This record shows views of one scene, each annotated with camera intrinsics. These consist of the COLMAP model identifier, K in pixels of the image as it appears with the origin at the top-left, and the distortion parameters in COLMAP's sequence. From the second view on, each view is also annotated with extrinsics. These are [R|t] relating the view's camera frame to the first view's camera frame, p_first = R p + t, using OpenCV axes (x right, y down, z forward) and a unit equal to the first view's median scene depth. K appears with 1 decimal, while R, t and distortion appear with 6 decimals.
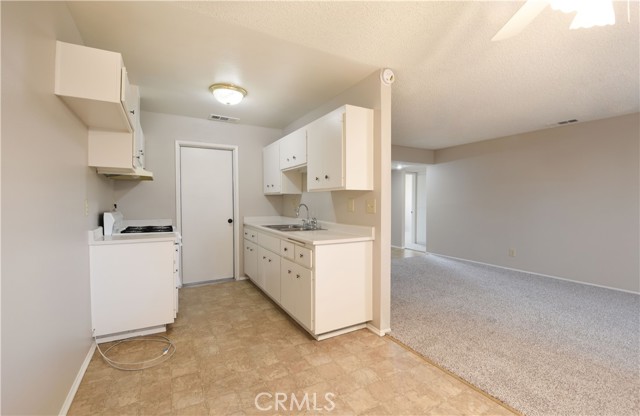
lens RADIAL K [[284.8, 0, 320.0], [0, 284.8, 208.0], [0, 0, 1]] dist [-0.000671, -0.000055]
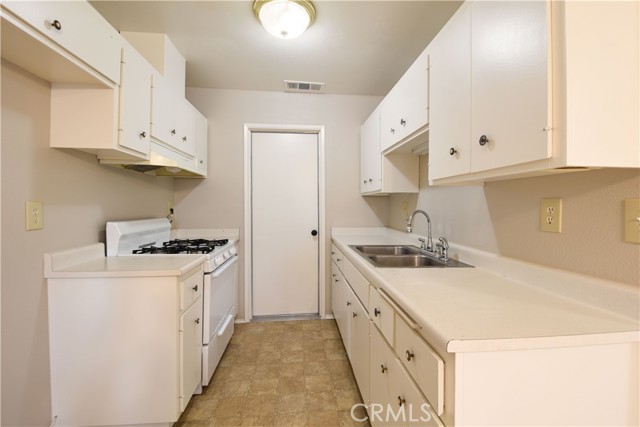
lens RADIAL K [[285.1, 0, 342.5], [0, 285.1, 211.3], [0, 0, 1]] dist [-0.030672, -0.000081]
pose [[0.944651, 0.006078, -0.328022, -0.021416], [-0.007068, 0.999973, -0.001827, -0.009334], [0.328002, 0.004044, 0.944668, 0.424581]]
